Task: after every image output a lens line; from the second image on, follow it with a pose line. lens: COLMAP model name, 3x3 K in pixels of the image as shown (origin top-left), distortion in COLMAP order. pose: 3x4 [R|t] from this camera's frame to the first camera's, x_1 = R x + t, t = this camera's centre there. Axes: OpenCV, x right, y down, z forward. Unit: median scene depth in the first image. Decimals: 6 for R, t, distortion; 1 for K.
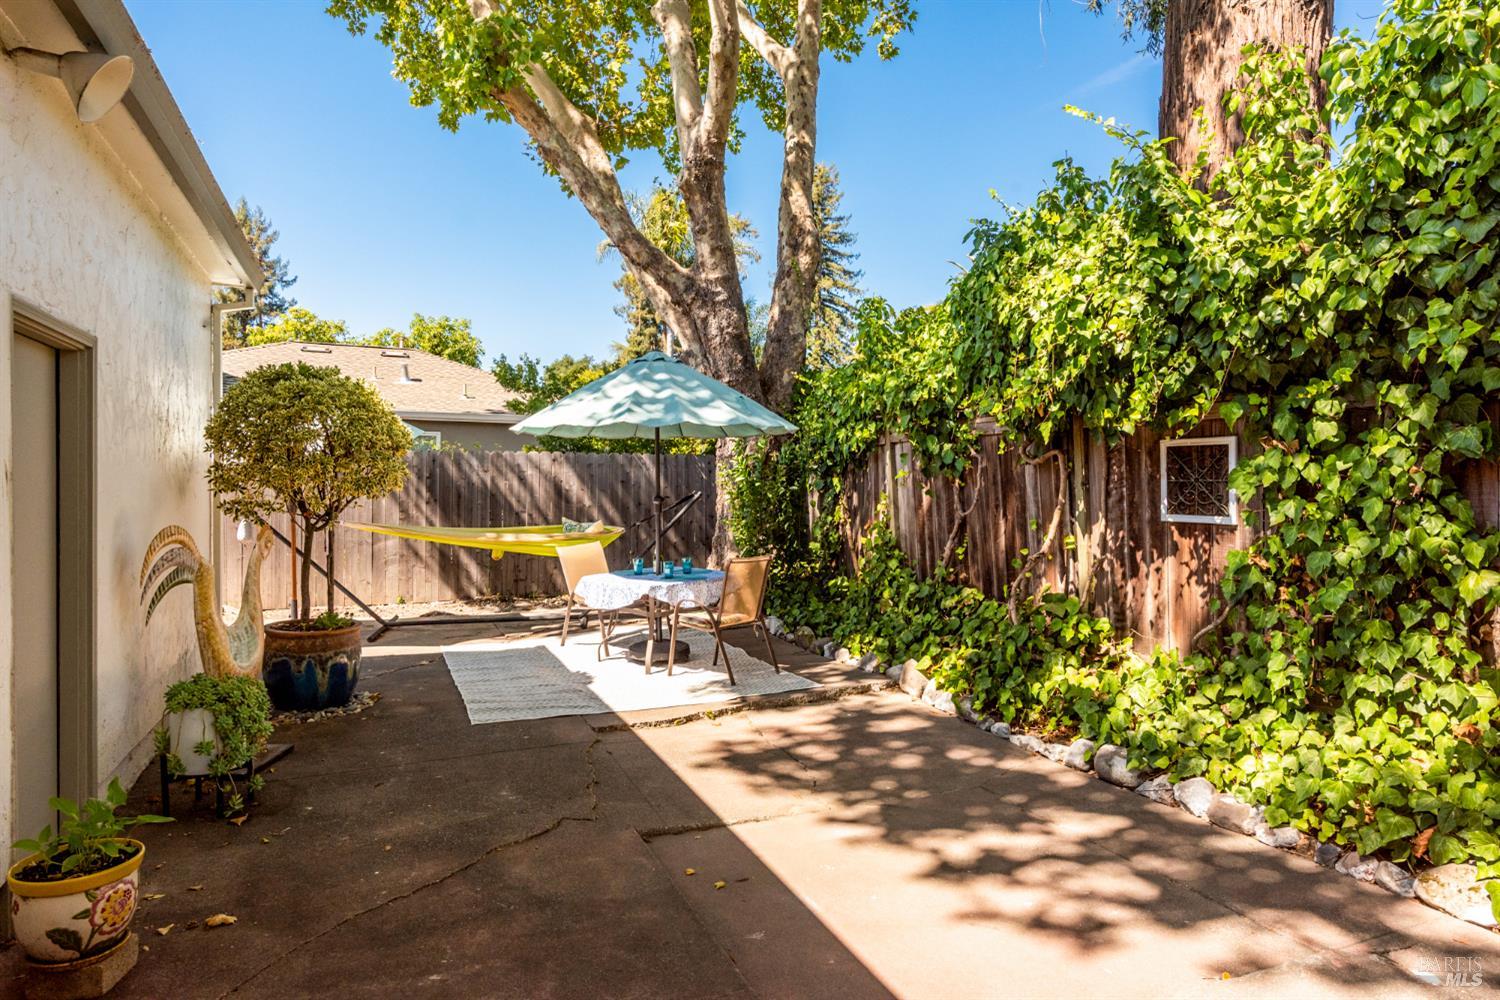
lens RADIAL K [[1021.8, 0, 750.0], [0, 1021.8, 500.0], [0, 0, 1]] dist [0.021602, -0.005424]
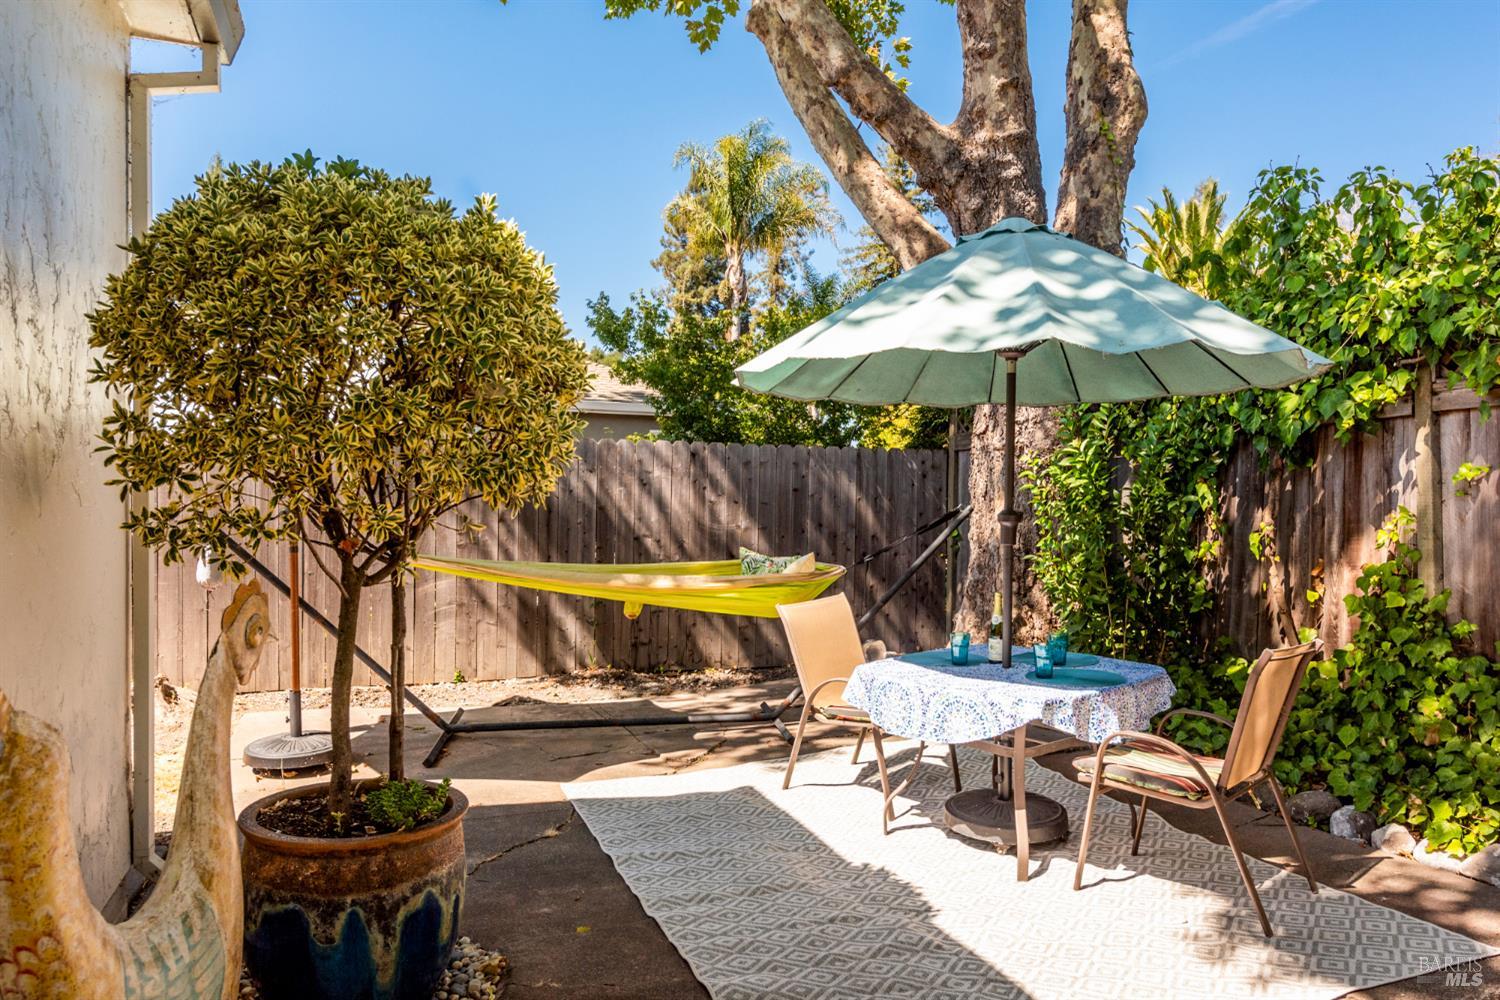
lens RADIAL K [[1186.0, 0, 749.5], [0, 1186.0, 544.7], [0, 0, 1]] dist [0.018391, 0.004183]
pose [[0.999168, 0.010510, -0.039418, -0.152068], [-0.009693, 0.999736, 0.020847, 0.001461], [0.039627, -0.020448, 0.999005, 0.321150]]
